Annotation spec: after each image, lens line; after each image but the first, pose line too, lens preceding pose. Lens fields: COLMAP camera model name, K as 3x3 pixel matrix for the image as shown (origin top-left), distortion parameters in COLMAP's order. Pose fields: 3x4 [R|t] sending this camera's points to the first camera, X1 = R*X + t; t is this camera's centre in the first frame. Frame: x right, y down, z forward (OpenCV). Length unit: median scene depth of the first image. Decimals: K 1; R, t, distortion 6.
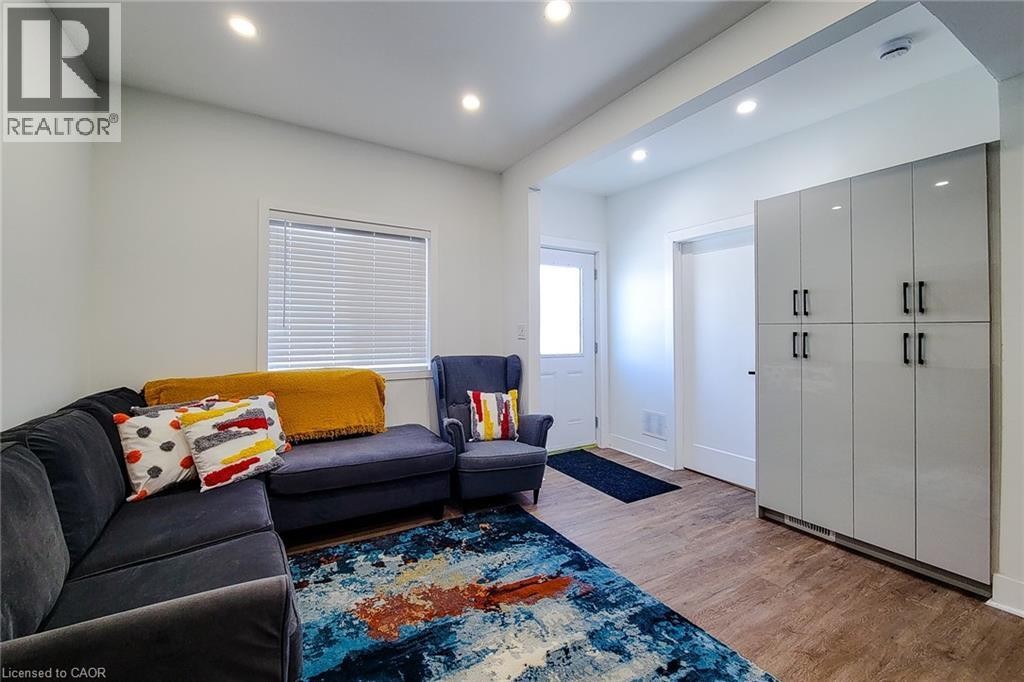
lens RADIAL K [[427.0, 0, 511.9], [0, 427.0, 320.9], [0, 0, 1]] dist [0.001741, -0.000188]
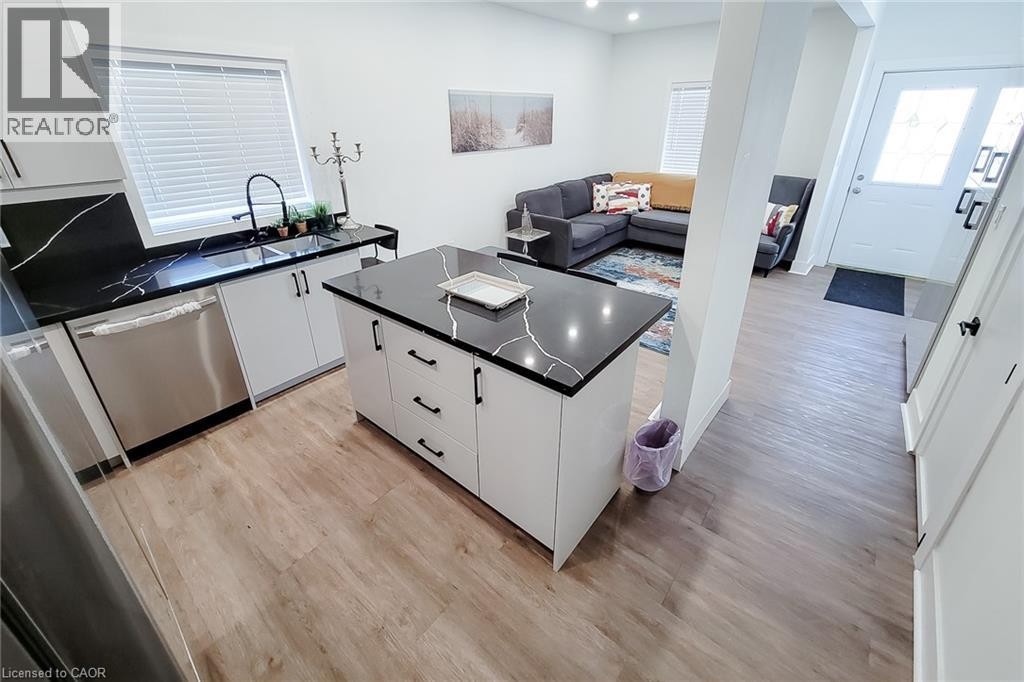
lens RADIAL K [[428.5, 0, 507.3], [0, 428.5, 303.7], [0, 0, 1]] dist [-0.002024, -0.000567]
pose [[0.328377, 0.371402, -0.868464, 1.544789], [0.035211, 0.913998, 0.404188, -0.207616], [0.943890, -0.163305, 0.287059, -0.482641]]
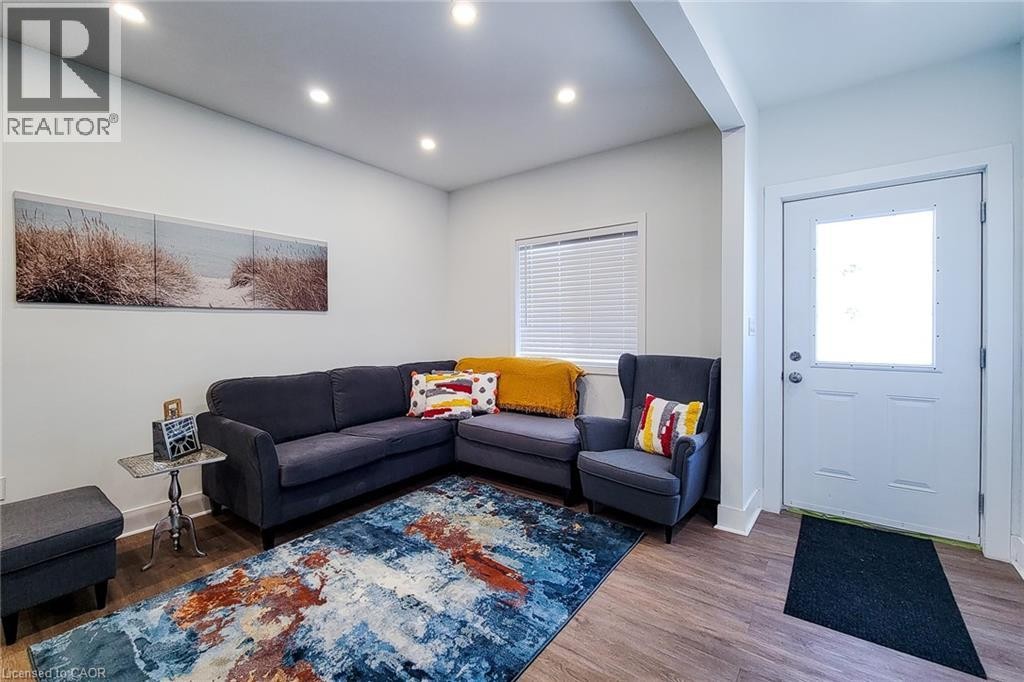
lens RADIAL K [[435.1, 0, 508.6], [0, 435.1, 329.4], [0, 0, 1]] dist [-0.000498, -0.000205]
pose [[0.378908, -0.003085, -0.925429, 0.938268], [0.026442, 0.999622, 0.007494, 0.019824], [0.925056, -0.027310, 0.378847, 0.575026]]
